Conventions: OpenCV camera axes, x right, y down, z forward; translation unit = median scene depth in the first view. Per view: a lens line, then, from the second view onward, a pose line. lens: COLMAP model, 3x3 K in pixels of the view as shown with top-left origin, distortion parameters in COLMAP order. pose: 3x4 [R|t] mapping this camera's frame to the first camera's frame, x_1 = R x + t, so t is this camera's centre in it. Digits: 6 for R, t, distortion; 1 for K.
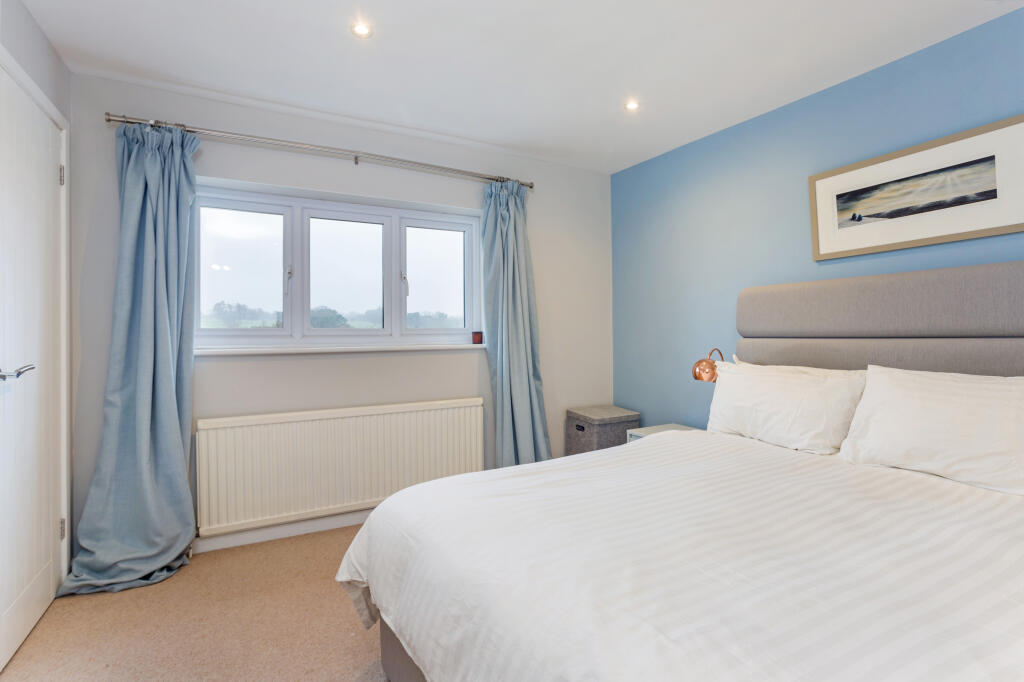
lens RADIAL K [[498.3, 0, 513.0], [0, 498.3, 336.9], [0, 0, 1]] dist [-0.008107, 0.004525]
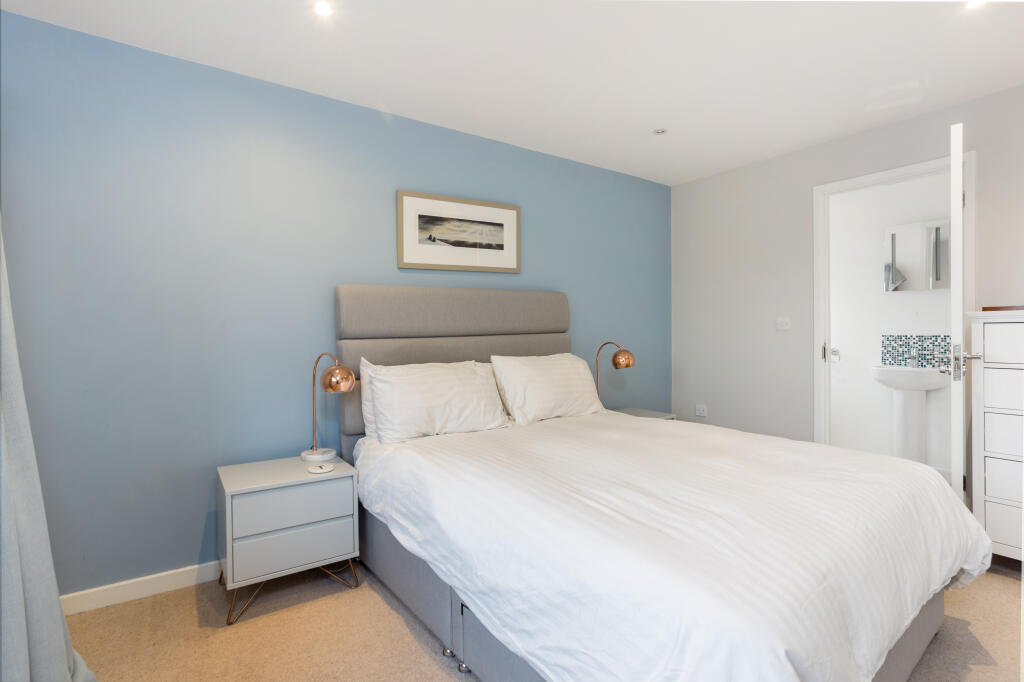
lens RADIAL K [[498.3, 0, 512.0], [0, 498.3, 337.4], [0, 0, 1]] dist [-0.008107, 0.004525]
pose [[-0.087229, -0.005512, 0.996173, -0.553116], [0.022322, 0.999723, 0.007487, -0.001129], [-0.995938, 0.022890, -0.087082, 0.920482]]
